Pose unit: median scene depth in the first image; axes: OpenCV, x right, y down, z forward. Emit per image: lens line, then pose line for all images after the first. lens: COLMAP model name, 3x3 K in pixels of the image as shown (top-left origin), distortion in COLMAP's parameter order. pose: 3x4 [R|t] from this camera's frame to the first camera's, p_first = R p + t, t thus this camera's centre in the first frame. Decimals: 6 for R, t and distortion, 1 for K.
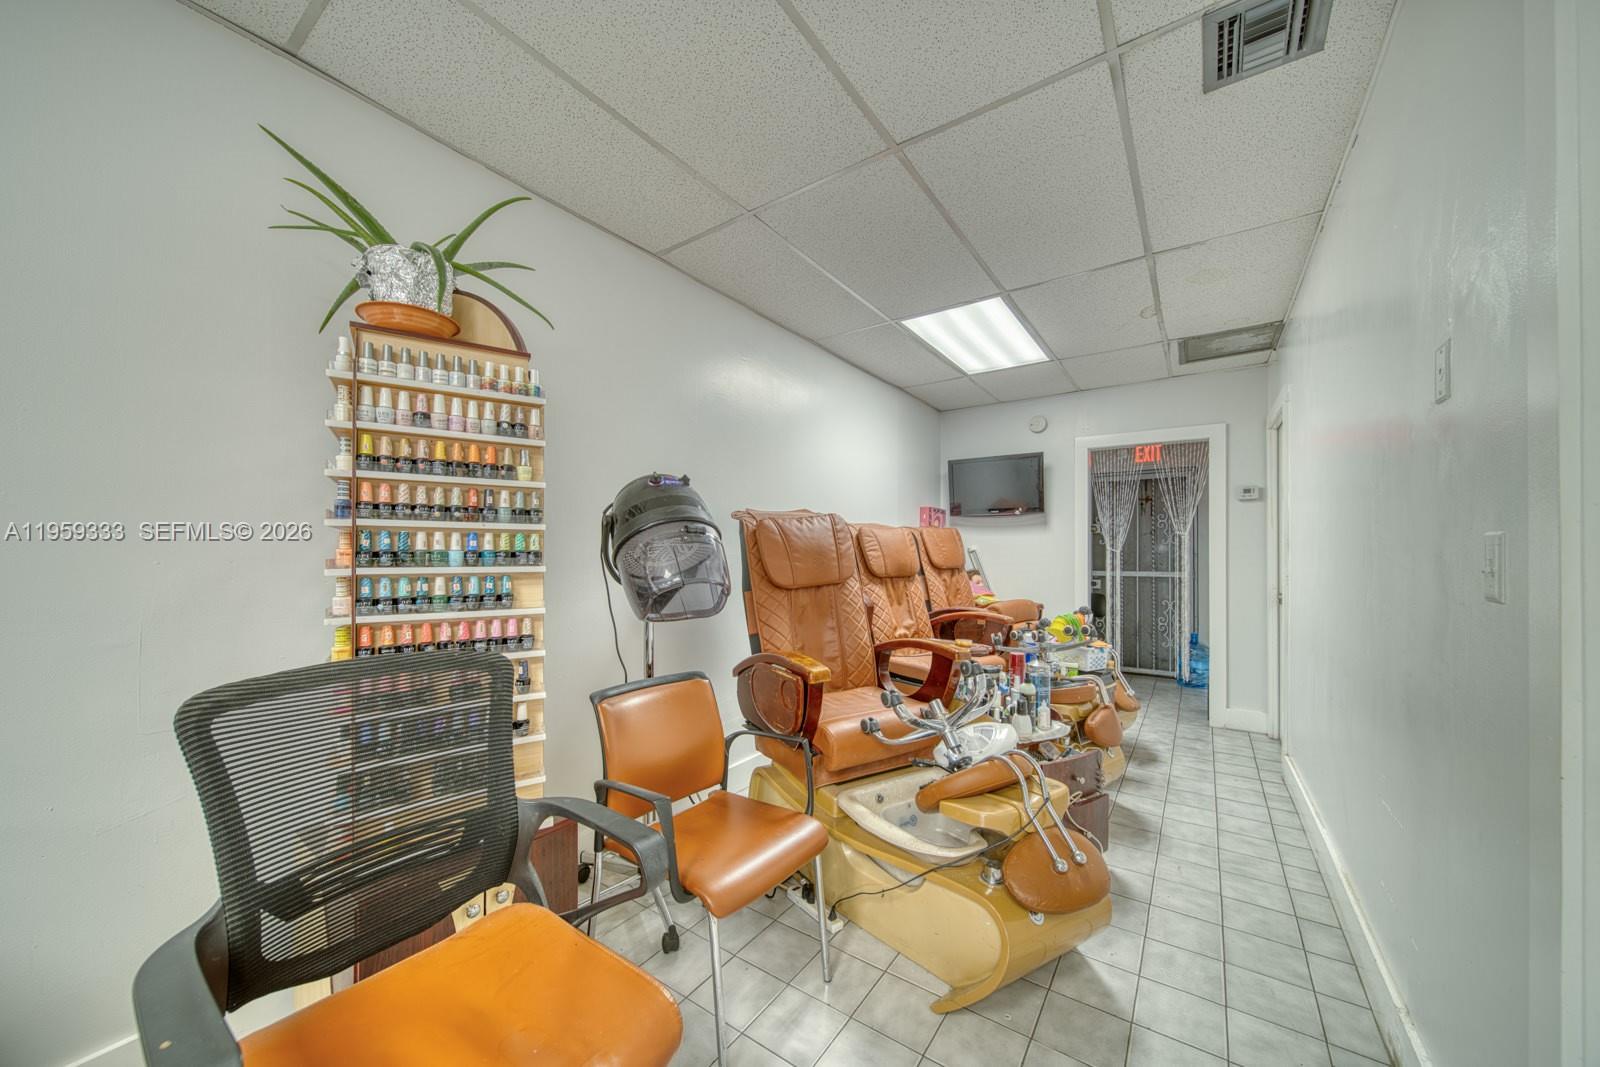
lens RADIAL K [[564.4, 0, 789.5], [0, 564.4, 549.9], [0, 0, 1]] dist [-0.001854, -0.000823]
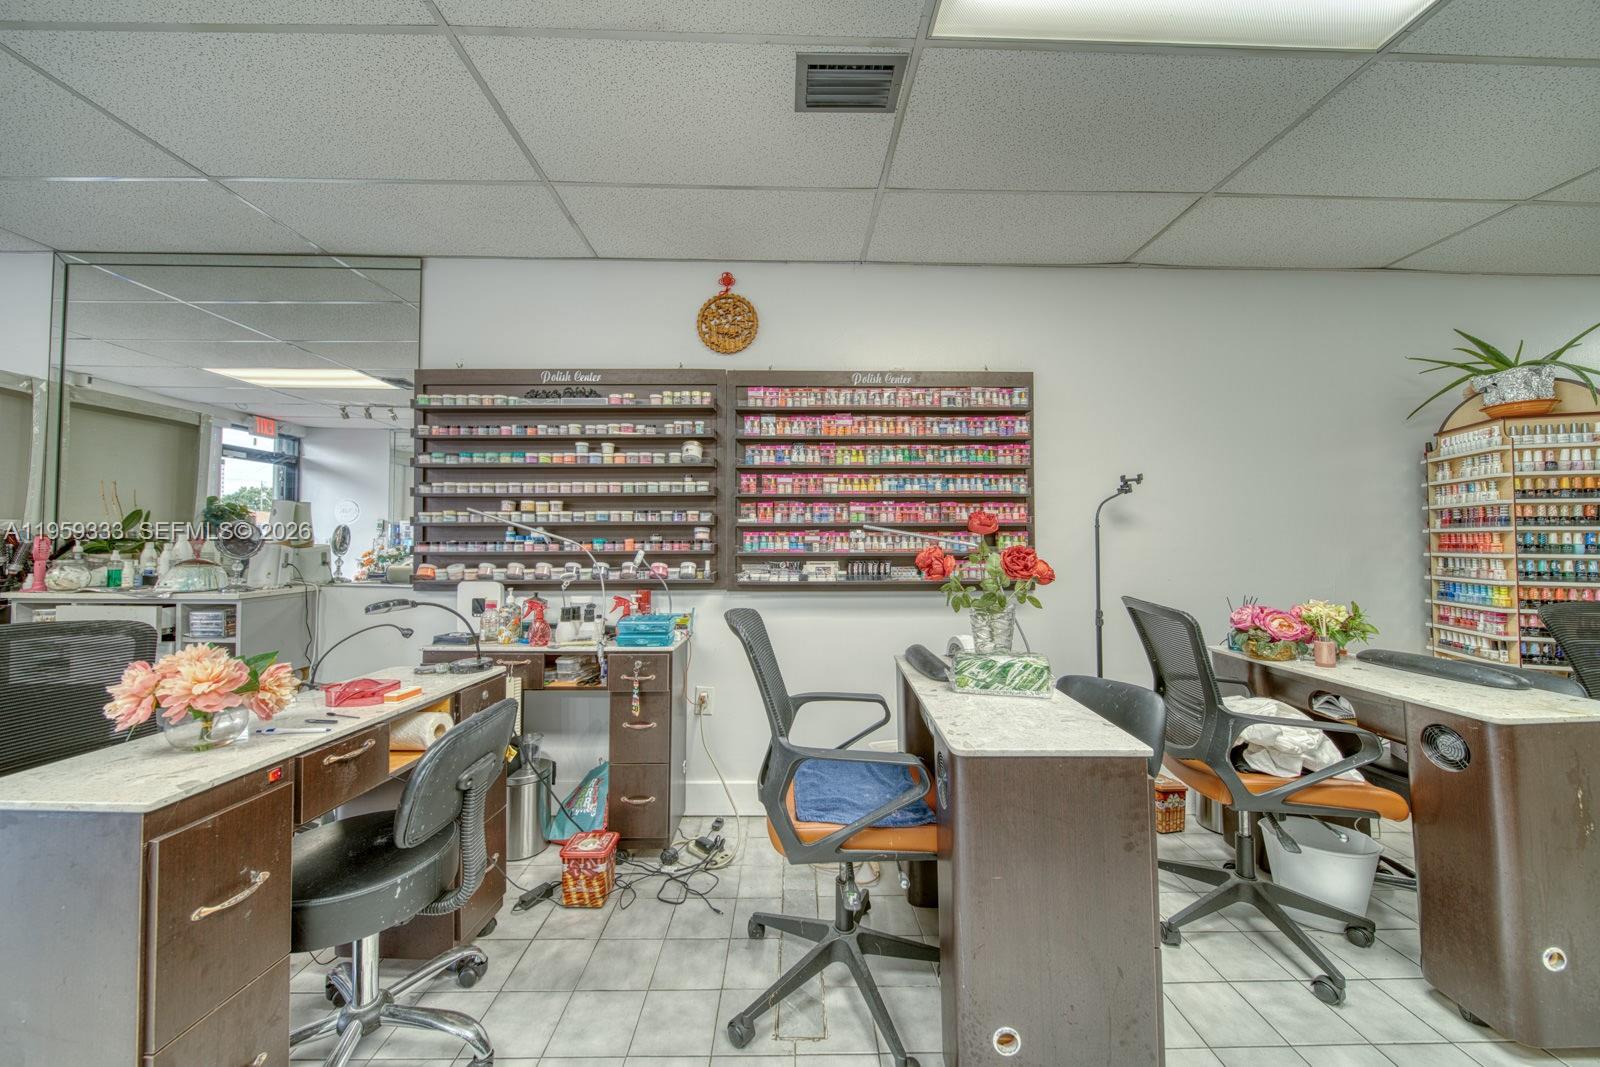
lens RADIAL K [[564.4, 0, 795.8], [0, 564.4, 522.1], [0, 0, 1]] dist [-0.001854, -0.000823]
pose [[0.601007, -0.027995, -0.798754, -0.219449], [0.000543, 0.999400, -0.034618, -0.002632], [0.799244, 0.020372, 0.600662, -0.580786]]
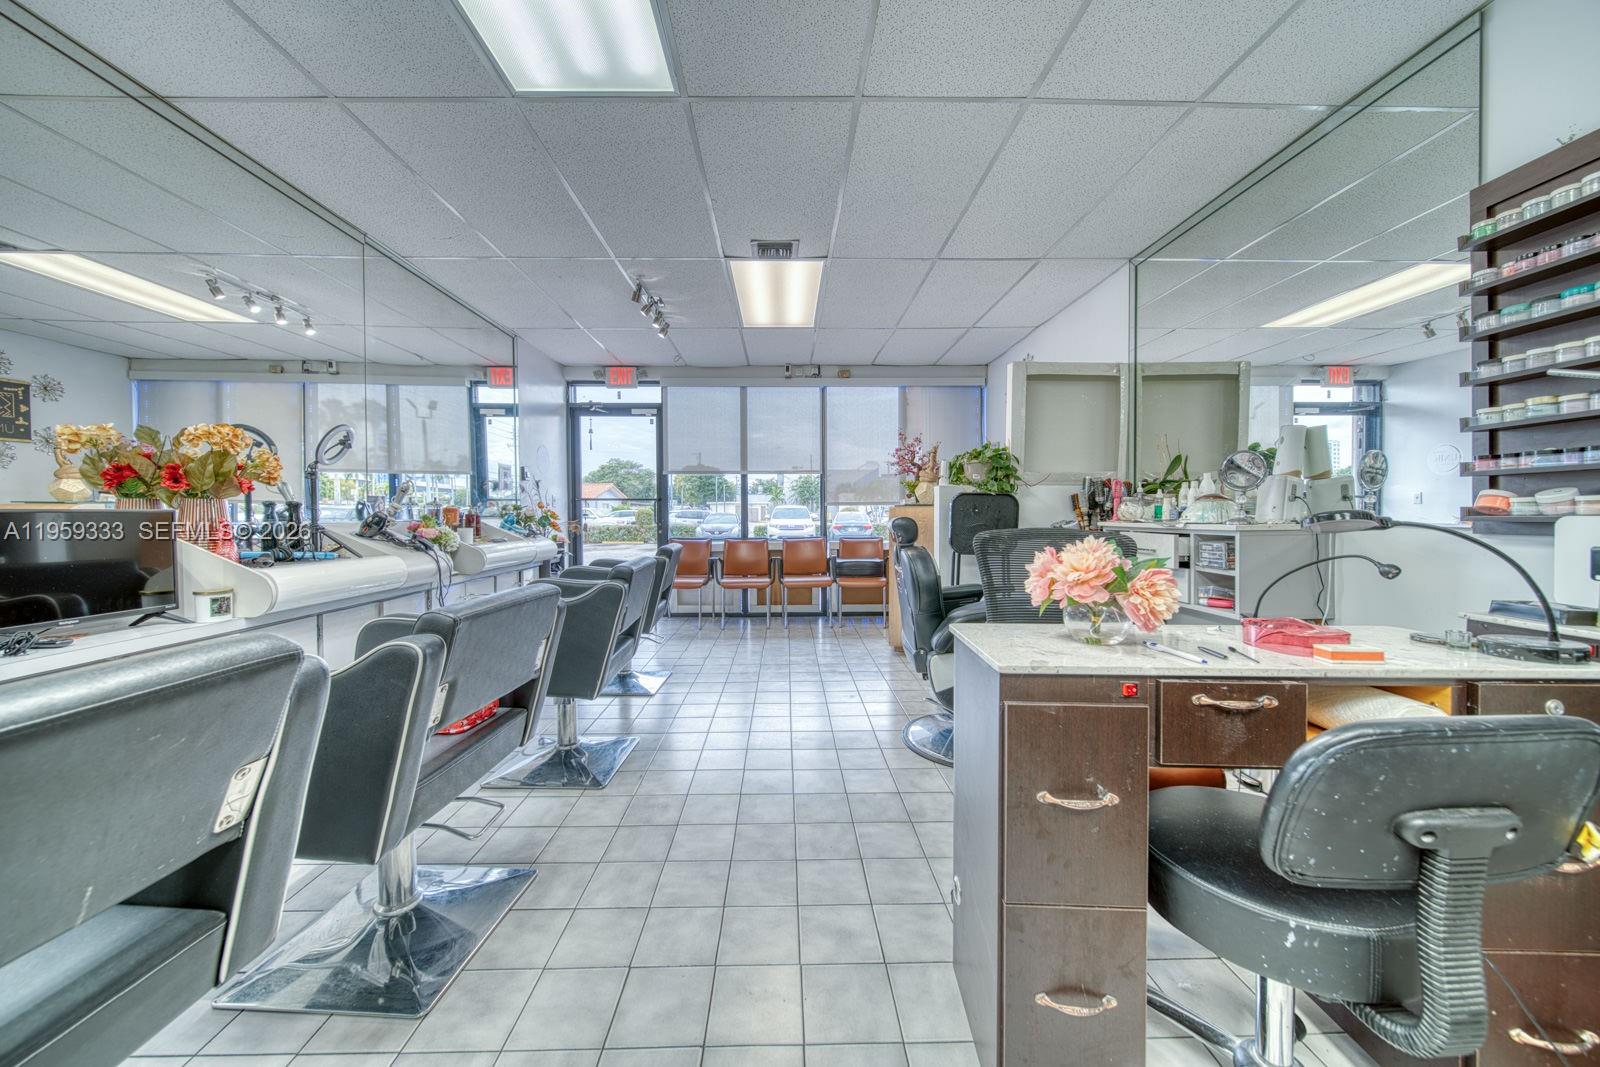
lens RADIAL K [[564.4, 0, 799.1], [0, 564.4, 530.1], [0, 0, 1]] dist [-0.001854, -0.000823]
pose [[-0.792063, 0.017303, -0.610194, -0.349034], [0.005264, 0.999755, 0.021518, 0.040324], [0.610417, 0.013832, -0.791960, -0.514693]]
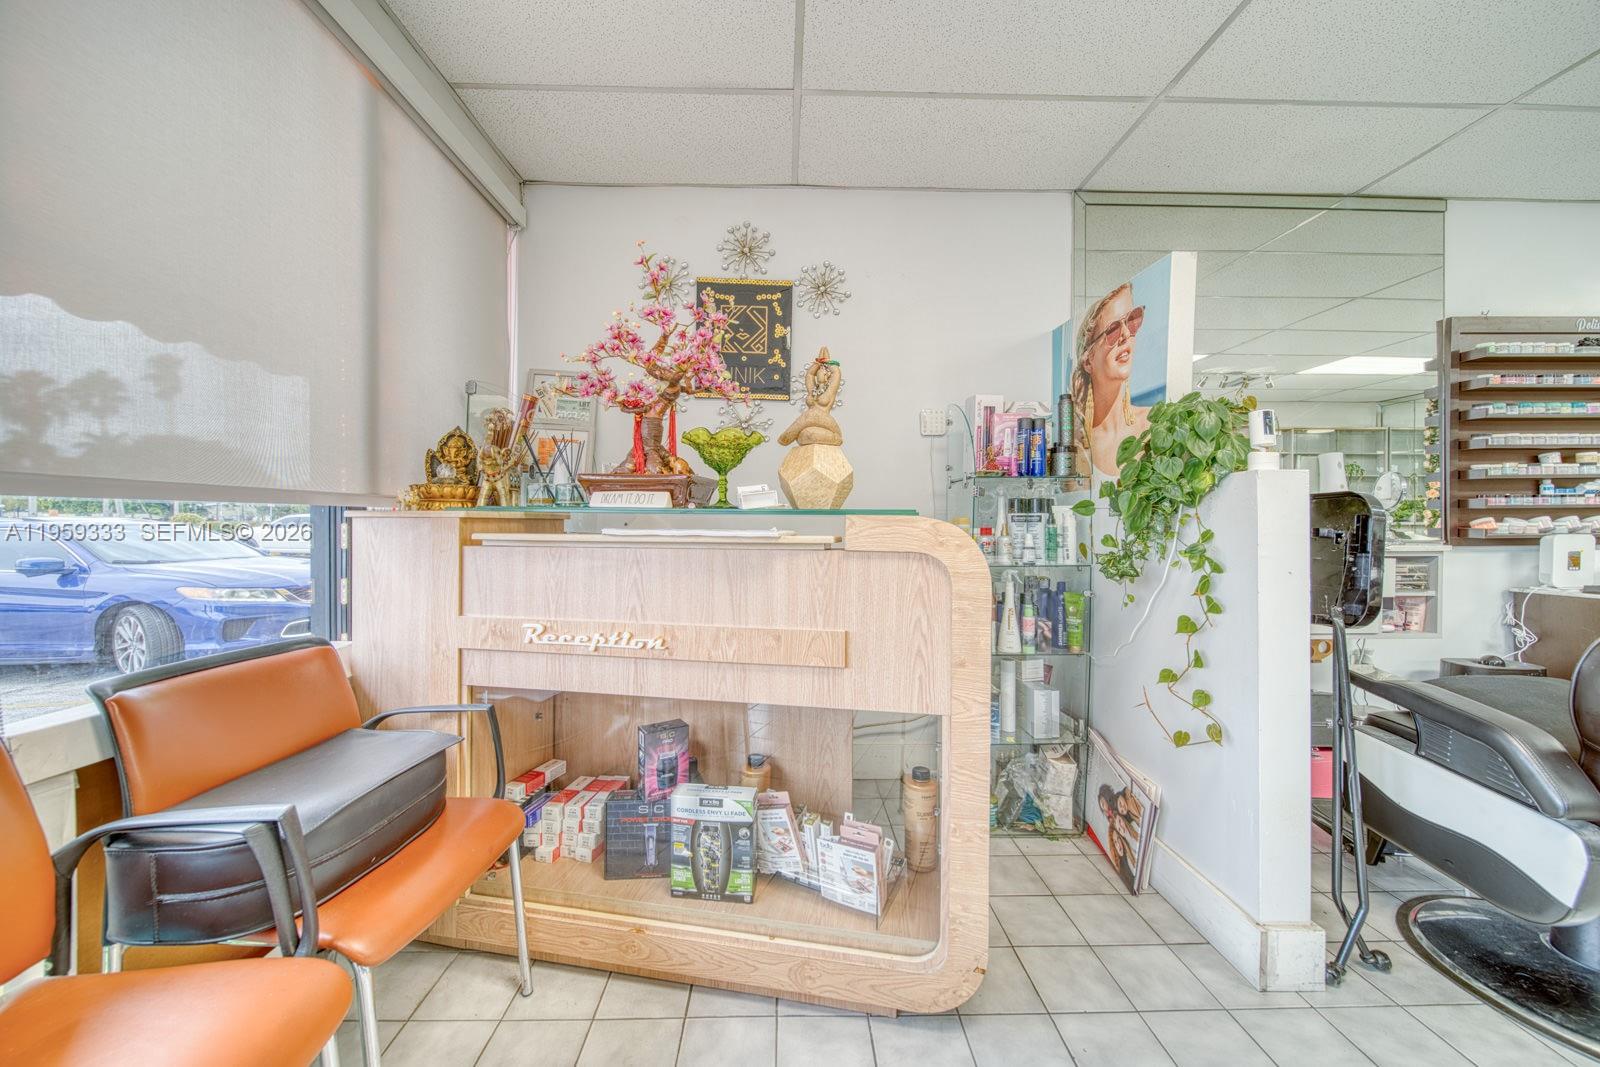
lens RADIAL K [[564.4, 0, 787.0], [0, 564.4, 520.8], [0, 0, 1]] dist [-0.001854, -0.000823]
pose [[0.612018, -0.000721, -0.790844, -0.973169], [0.007210, 0.999963, 0.004669, 0.017932], [0.790811, -0.008559, 0.612000, -1.537490]]
